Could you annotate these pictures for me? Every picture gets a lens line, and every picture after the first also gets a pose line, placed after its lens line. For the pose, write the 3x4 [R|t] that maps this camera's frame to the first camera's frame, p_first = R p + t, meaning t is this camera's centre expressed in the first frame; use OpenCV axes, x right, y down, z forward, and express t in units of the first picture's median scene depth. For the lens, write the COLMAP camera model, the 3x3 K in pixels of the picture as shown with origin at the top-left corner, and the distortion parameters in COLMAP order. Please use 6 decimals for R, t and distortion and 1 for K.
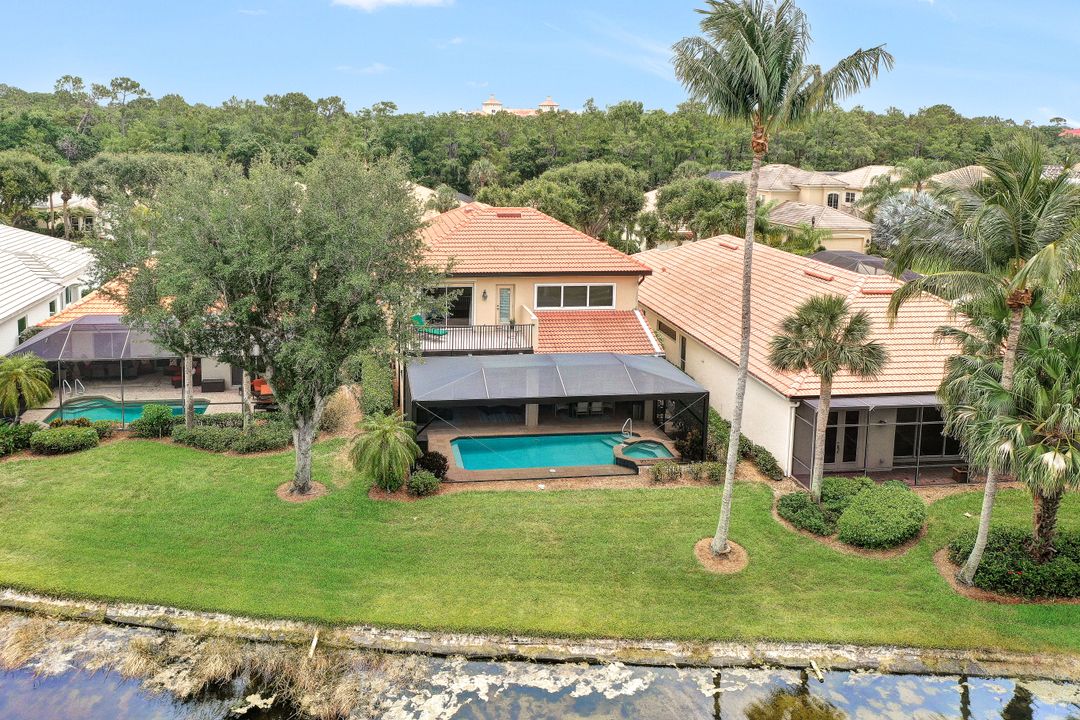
lens RADIAL K [[879.8, 0, 537.7], [0, 879.8, 269.9], [0, 0, 1]] dist [0.001593, 0.002305]
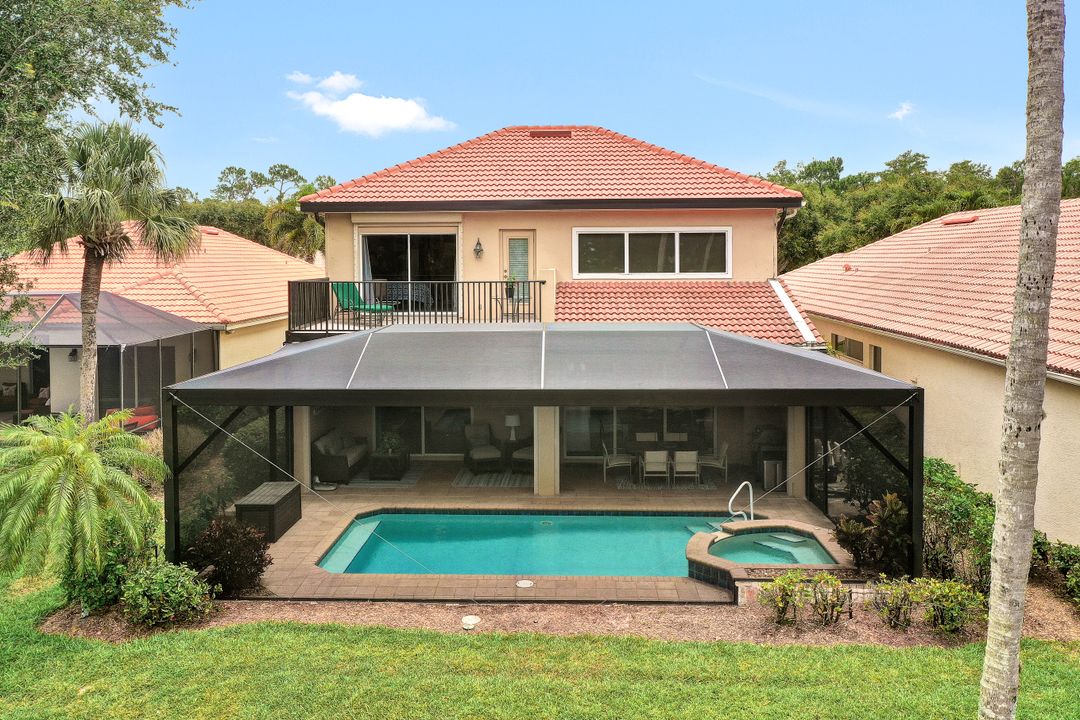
lens RADIAL K [[910.5, 0, 559.2], [0, 910.5, 278.7], [0, 0, 1]] dist [0.002376, 0.003783]
pose [[0.979959, -0.018480, -0.198340, 0.119881], [-0.006266, 0.992335, -0.123418, 0.141012], [0.199101, 0.122187, 0.972332, 0.580443]]
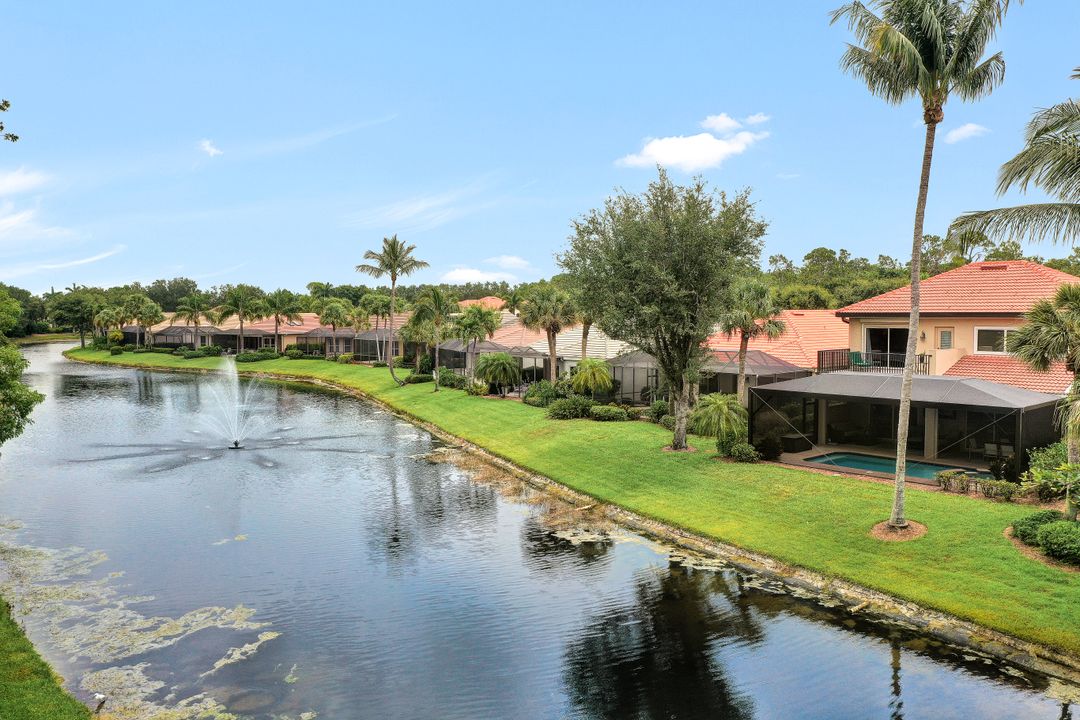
lens RADIAL K [[869.3, 0, 540.0], [0, 869.3, 360.0], [0, 0, 1]] dist [0.003460, 0.002263]
pose [[0.546374, 0.030068, -0.837001, 0.679889], [-0.112801, 0.992892, -0.037966, 0.179834], [0.829911, 0.115158, 0.545882, 0.081489]]
